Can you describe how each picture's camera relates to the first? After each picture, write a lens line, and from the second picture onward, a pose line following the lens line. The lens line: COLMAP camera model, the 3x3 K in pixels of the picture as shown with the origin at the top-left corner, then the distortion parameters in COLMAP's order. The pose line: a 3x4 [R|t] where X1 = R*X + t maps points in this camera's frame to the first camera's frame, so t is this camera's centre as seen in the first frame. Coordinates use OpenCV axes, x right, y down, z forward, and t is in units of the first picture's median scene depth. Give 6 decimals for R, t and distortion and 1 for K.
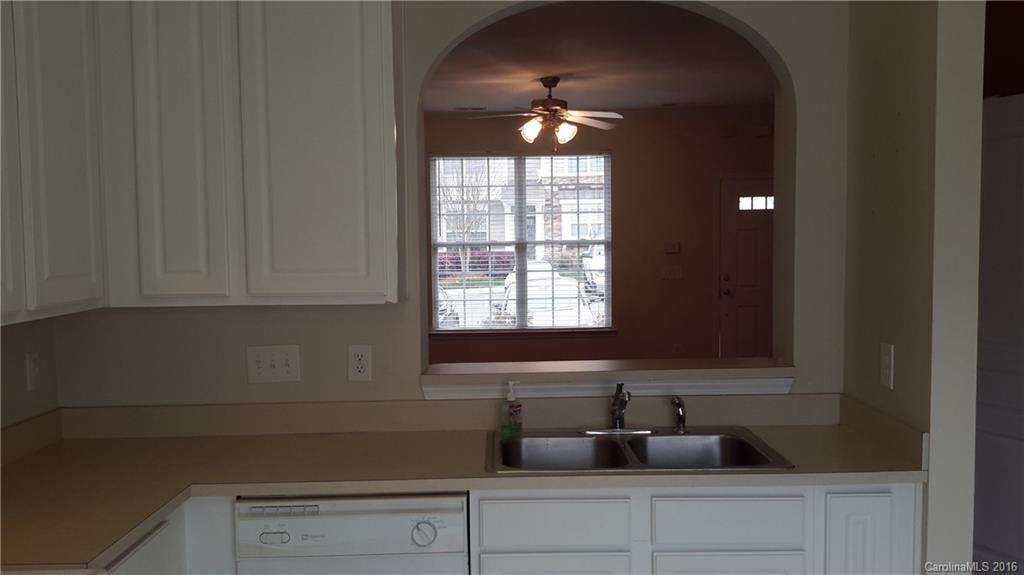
lens RADIAL K [[1019.0, 0, 537.7], [0, 1019.0, 286.4], [0, 0, 1]] dist [0.122480, -0.003692]
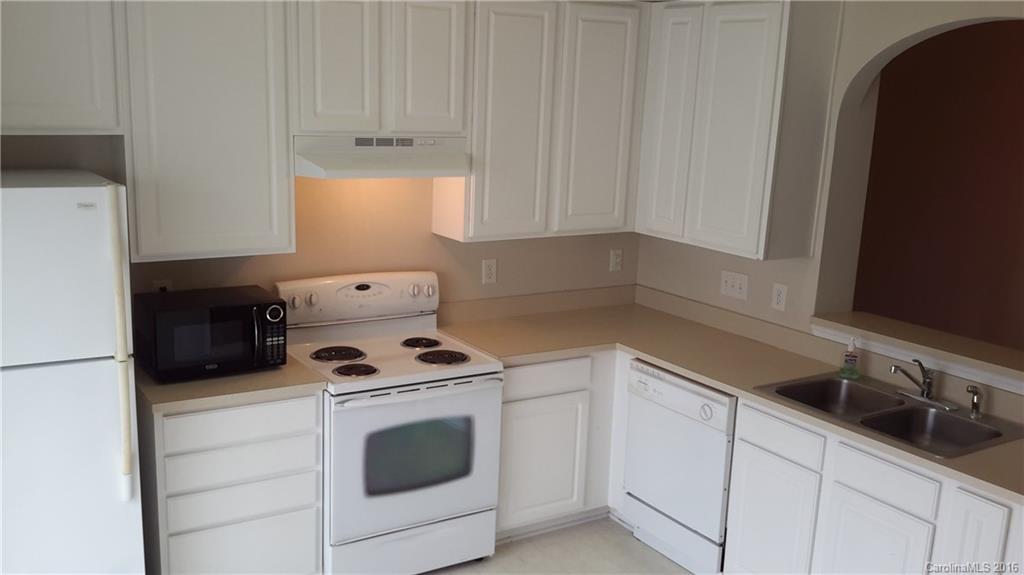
lens RADIAL K [[1019.0, 0, 537.7], [0, 1019.0, 286.4], [0, 0, 1]] dist [0.122480, -0.003692]
pose [[0.529859, 0.204342, -0.823100, 0.934367], [-0.096223, 0.978757, 0.181043, -0.187793], [0.842609, -0.016726, 0.538265, -0.031080]]
